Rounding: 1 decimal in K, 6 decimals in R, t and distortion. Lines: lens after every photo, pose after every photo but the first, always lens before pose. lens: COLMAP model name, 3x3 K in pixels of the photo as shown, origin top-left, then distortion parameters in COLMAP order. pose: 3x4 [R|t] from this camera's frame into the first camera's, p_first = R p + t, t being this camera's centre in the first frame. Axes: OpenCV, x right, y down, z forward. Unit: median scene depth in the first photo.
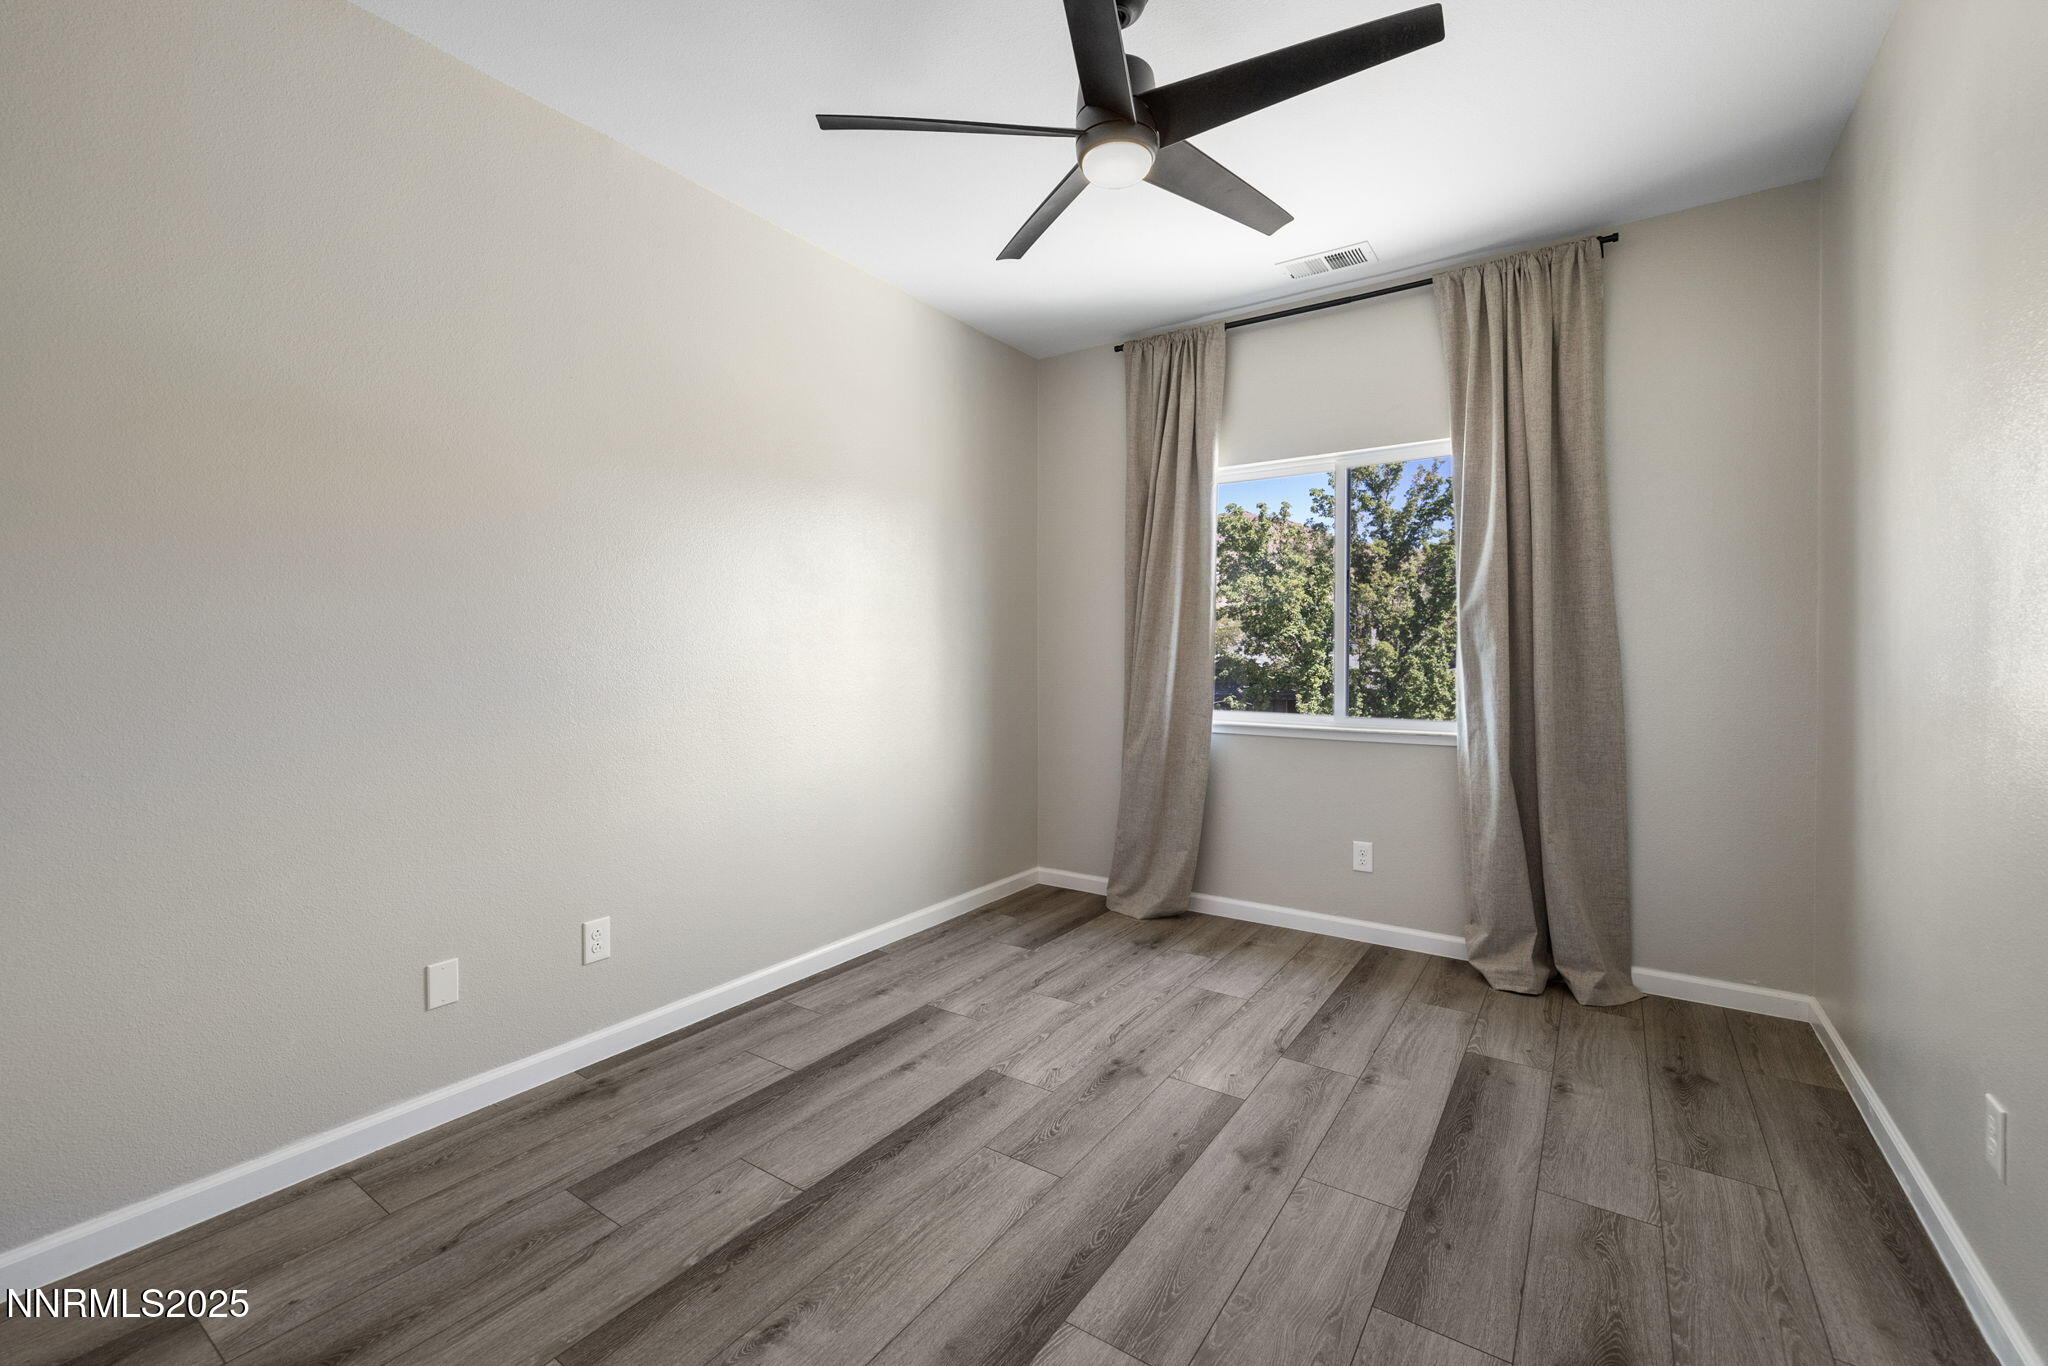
lens RADIAL K [[863.4, 0, 1020.5], [0, 863.4, 645.1], [0, 0, 1]] dist [0.000769, -0.000186]
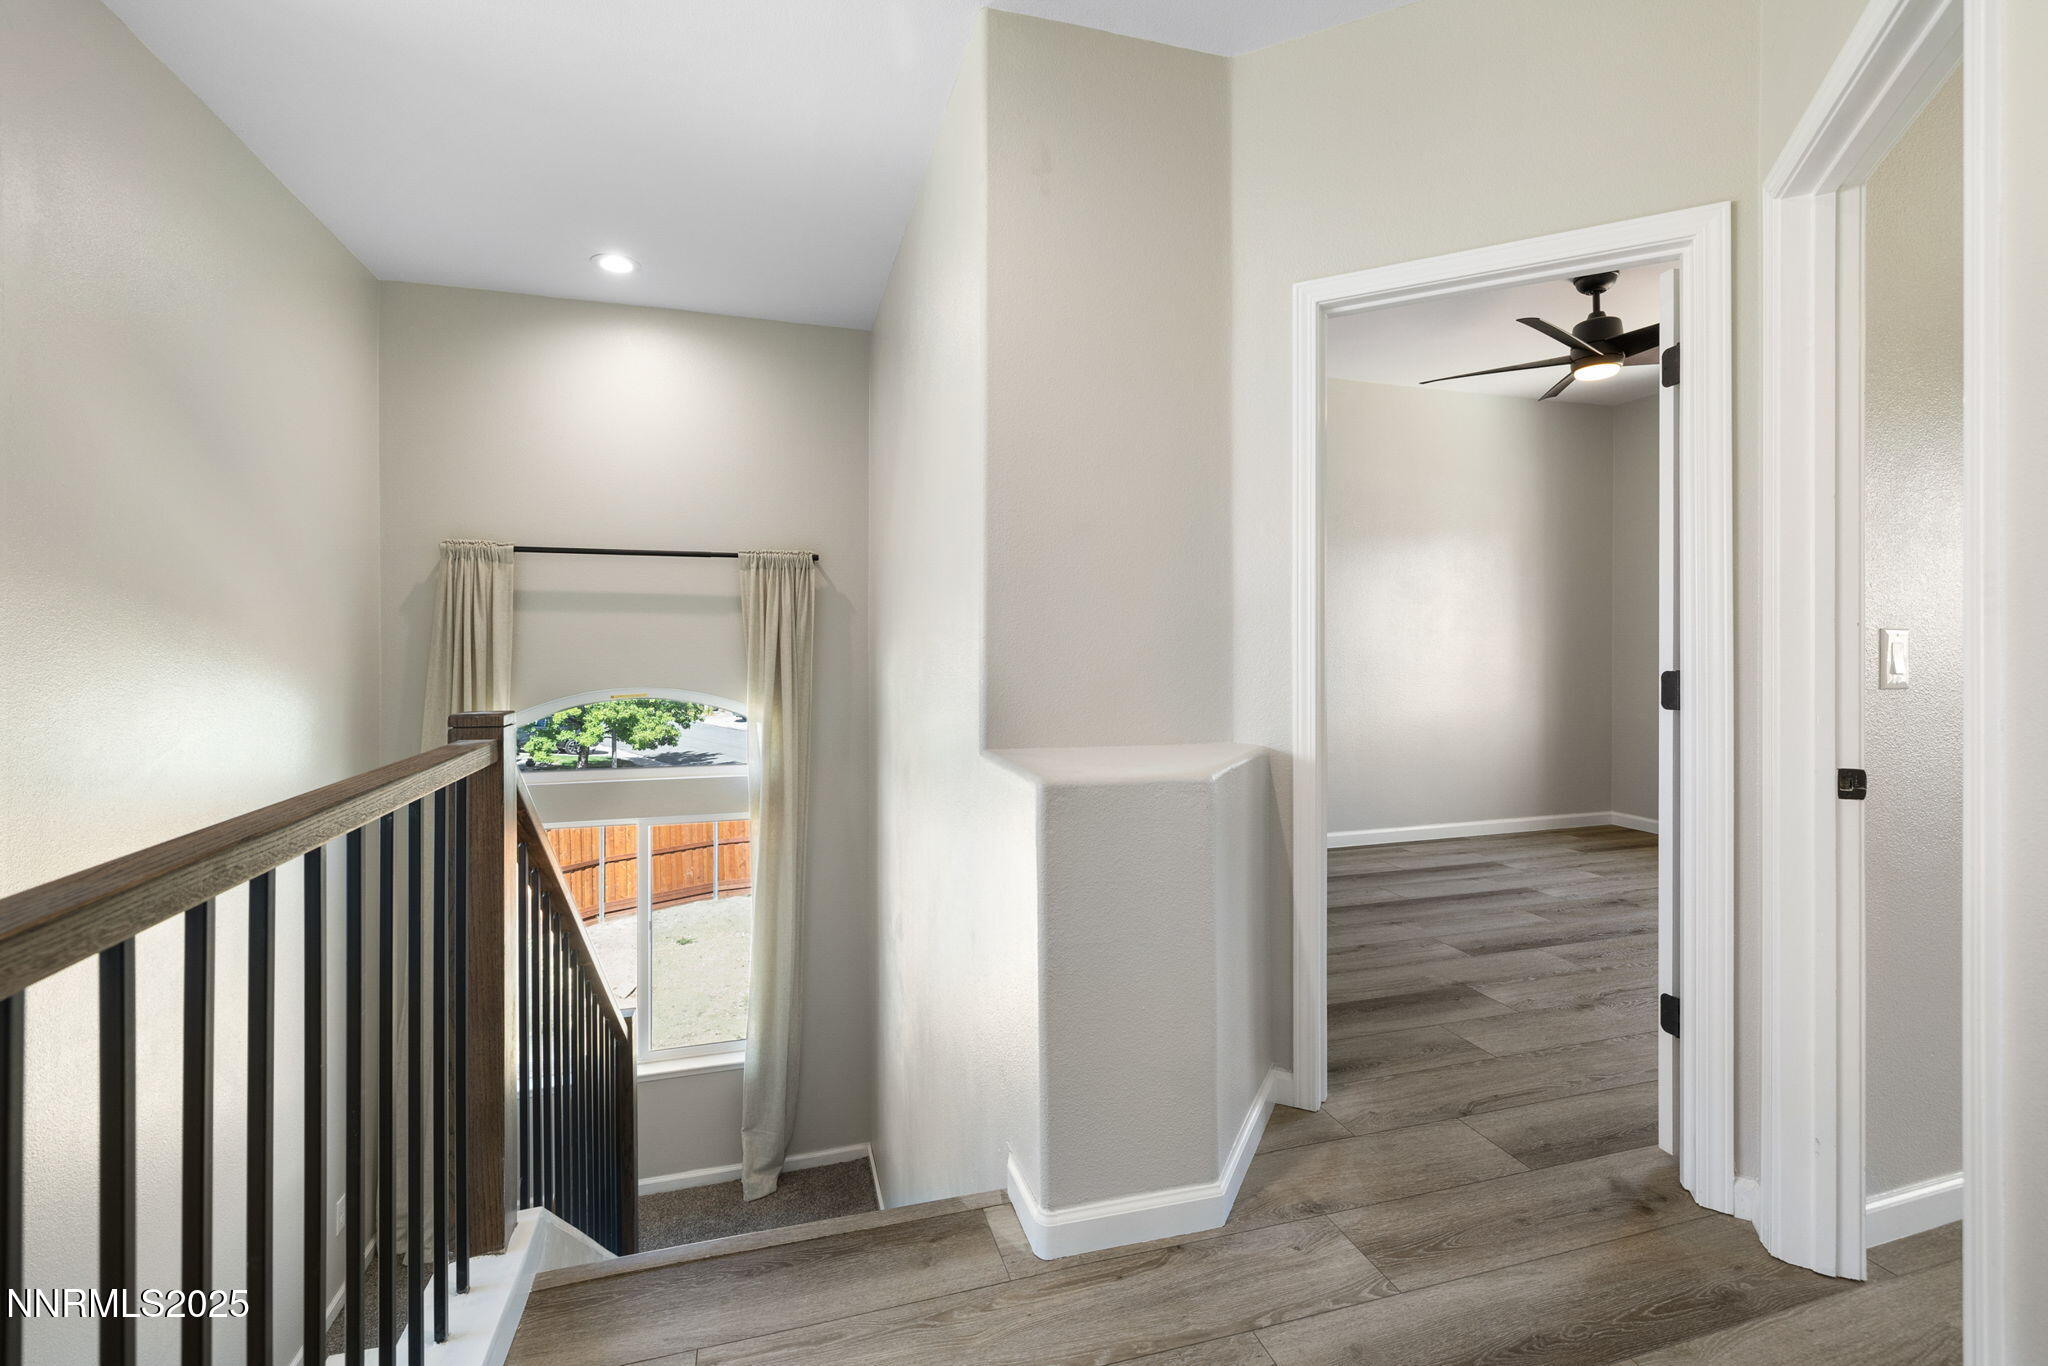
lens RADIAL K [[863.4, 0, 1020.5], [0, 863.4, 645.1], [0, 0, 1]] dist [0.000769, -0.000186]
pose [[0.776872, 0.007739, -0.629611, 0.314273], [0.002755, 0.999873, 0.015689, -0.016691], [0.629652, -0.013923, 0.776752, -1.148294]]
